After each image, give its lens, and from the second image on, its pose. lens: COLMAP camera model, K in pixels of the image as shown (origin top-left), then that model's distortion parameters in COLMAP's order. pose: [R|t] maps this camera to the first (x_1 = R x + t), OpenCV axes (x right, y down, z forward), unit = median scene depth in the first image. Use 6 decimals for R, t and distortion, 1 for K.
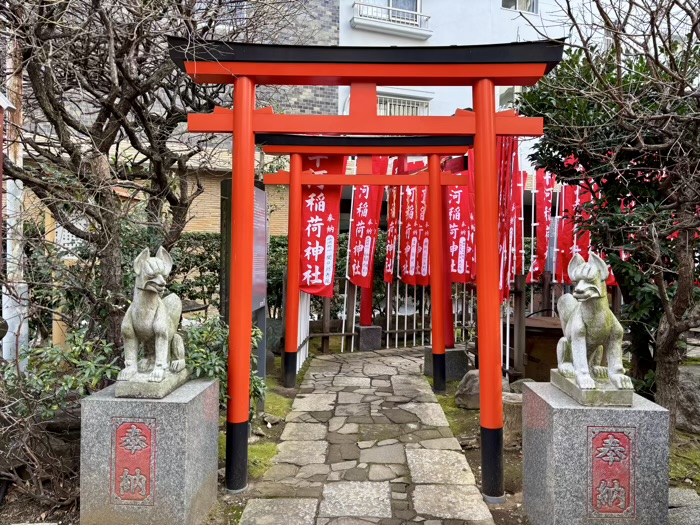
lens RADIAL K [[526.7, 0, 350.0], [0, 526.7, 262.5], [0, 0, 1]] dist [0.076402, -0.089277]
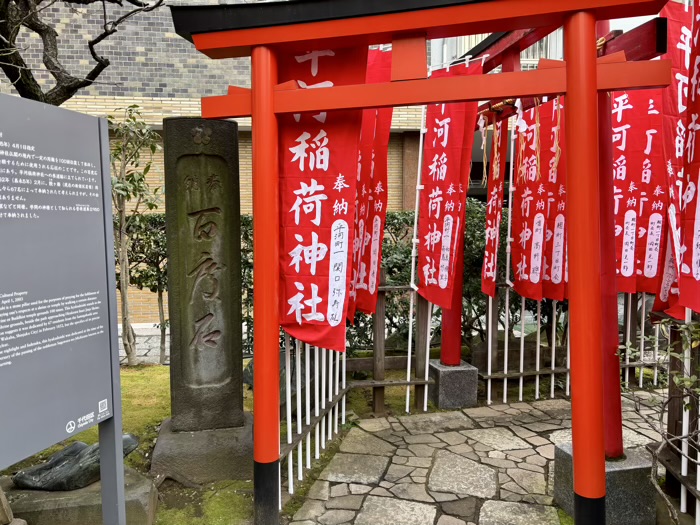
lens RADIAL K [[525.7, 0, 350.5], [0, 525.7, 267.3], [0, 0, 1]] dist [0.075399, -0.087899]
pose [[0.972383, 0.000415, -0.233390, 0.064901], [0.014306, 0.998012, 0.061379, -0.030943], [0.232951, -0.063023, 0.970444, 0.437326]]
